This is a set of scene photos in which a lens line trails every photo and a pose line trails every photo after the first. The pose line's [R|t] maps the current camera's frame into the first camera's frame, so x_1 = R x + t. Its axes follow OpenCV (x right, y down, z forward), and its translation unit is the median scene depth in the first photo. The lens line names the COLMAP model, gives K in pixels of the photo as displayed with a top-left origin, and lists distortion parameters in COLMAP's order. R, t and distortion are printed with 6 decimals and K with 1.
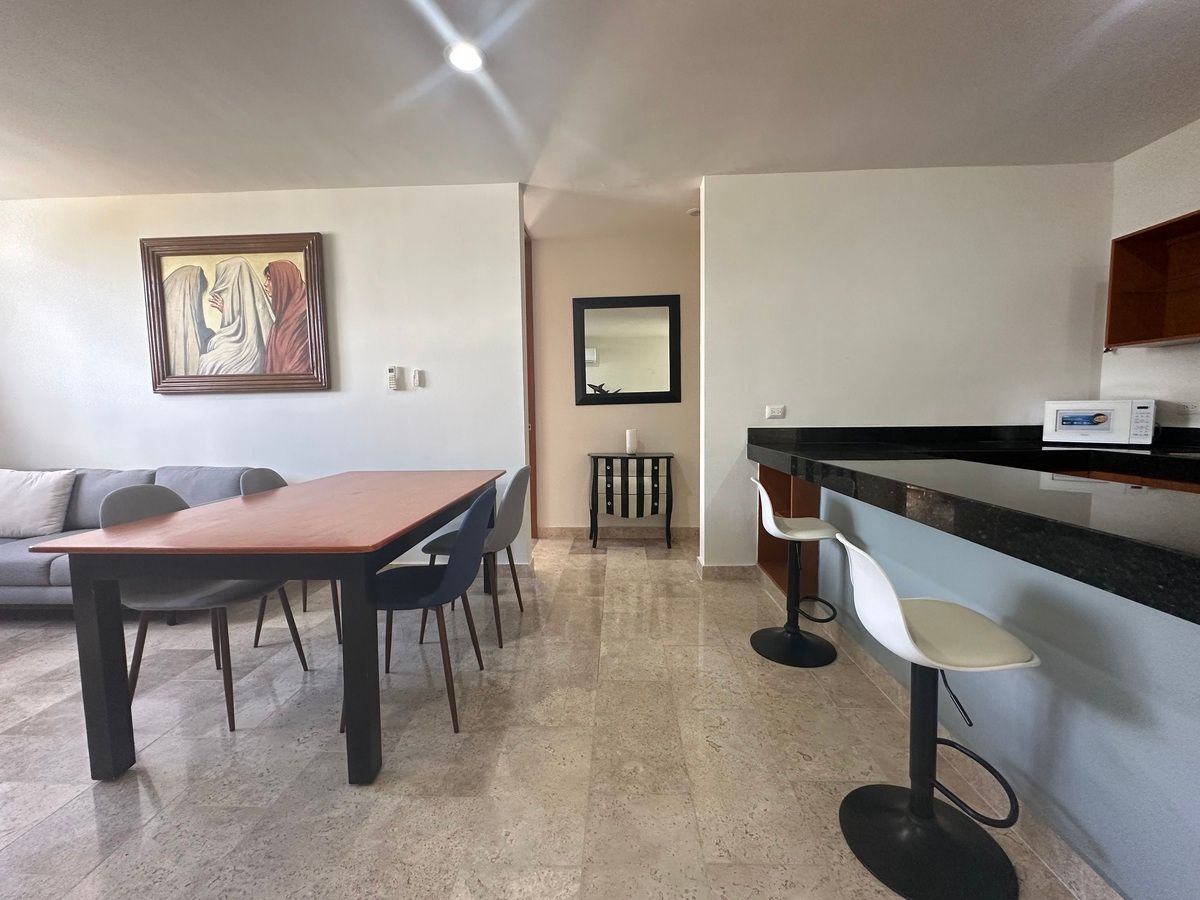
lens RADIAL K [[481.4, 0, 600.0], [0, 481.4, 450.0], [0, 0, 1]] dist [-0.002842, 0.000313]
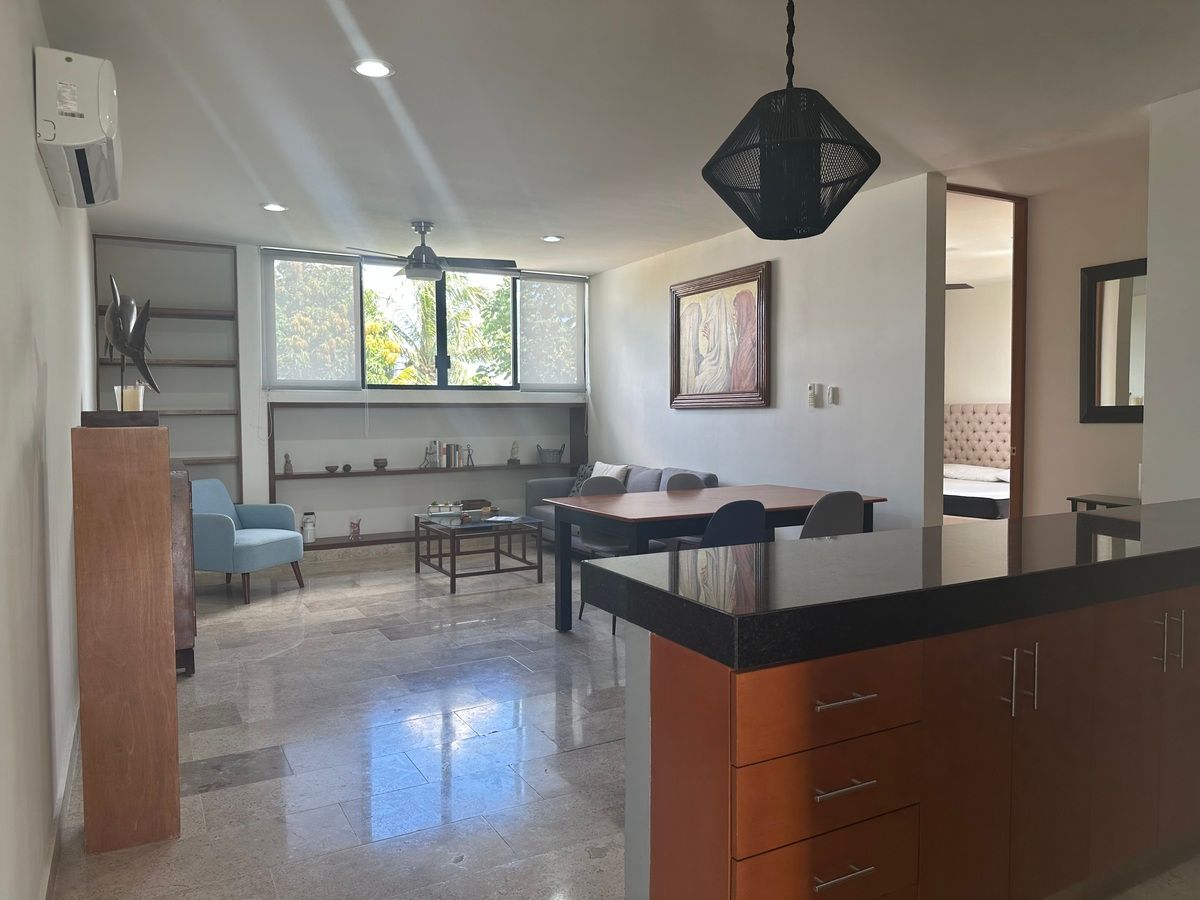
lens RADIAL K [[846.4, 0, 590.2], [0, 846.4, 444.5], [0, 0, 1]] dist [0.128760, -0.131152]
pose [[0.505782, 0.046290, -0.861418, 0.864783], [-0.068350, 0.997570, 0.013474, -0.040668], [0.859949, 0.052063, 0.507717, -0.286781]]
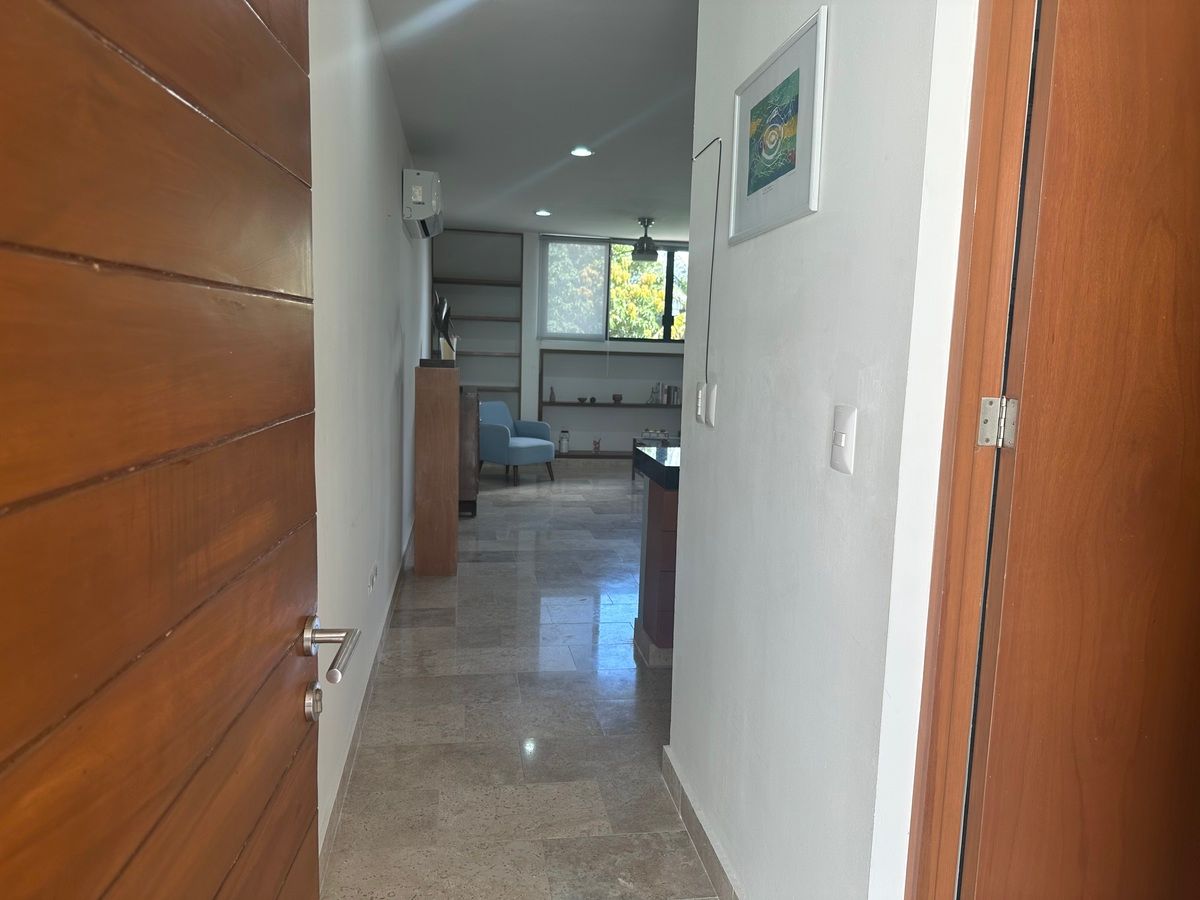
lens RADIAL K [[842.2, 0, 600.0], [0, 842.2, 450.0], [0, 0, 1]] dist [0.248380, -0.186677]
pose [[0.198226, 0.138500, -0.970322, 1.551420], [-0.113371, 0.986562, 0.117657, -0.085262], [0.973578, 0.086684, 0.211264, -0.278656]]
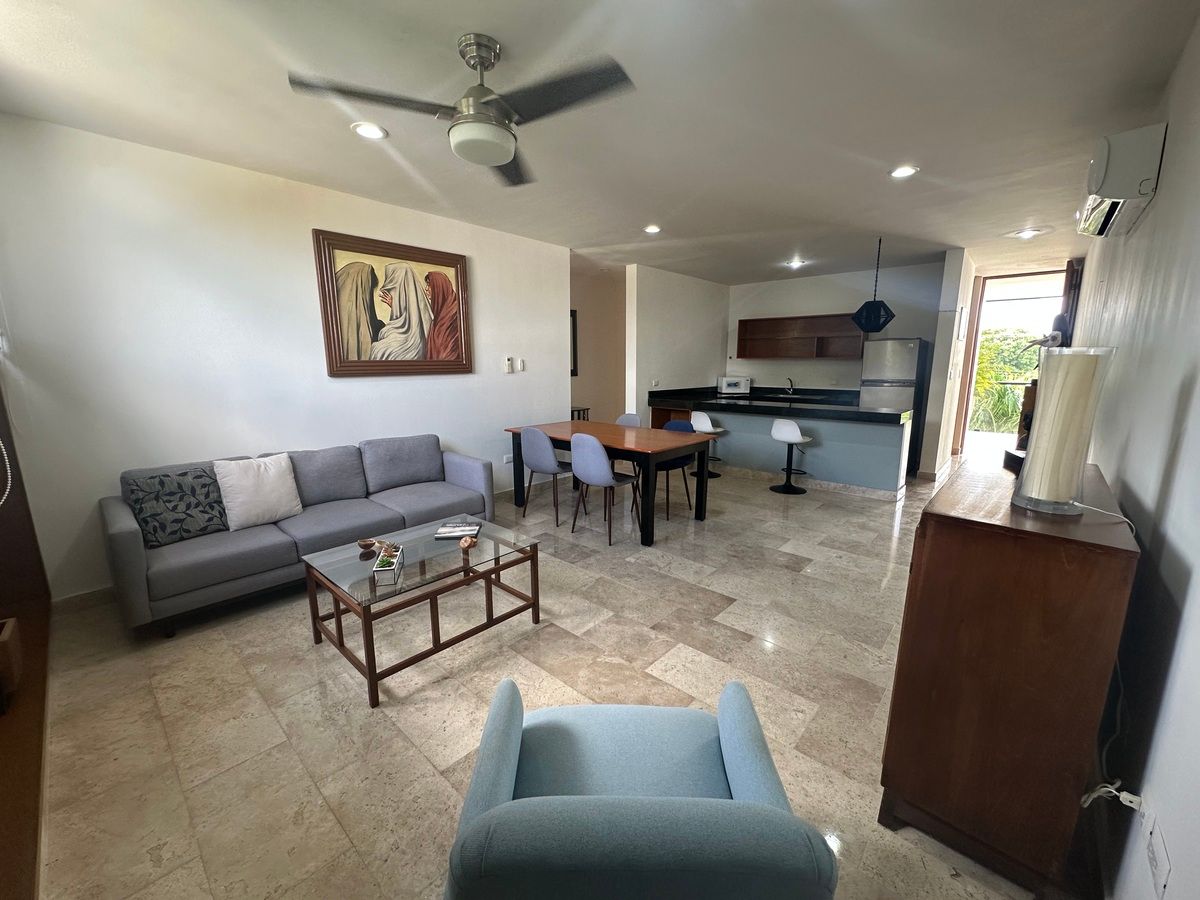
lens RADIAL K [[483.2, 0, 603.5], [0, 483.2, 448.7], [0, 0, 1]] dist [-0.003375, 0.000310]
pose [[0.631967, -0.123117, 0.765154, -1.411724], [0.055223, 0.991945, 0.113998, -0.047075], [-0.773026, -0.029789, 0.633675, -0.172594]]
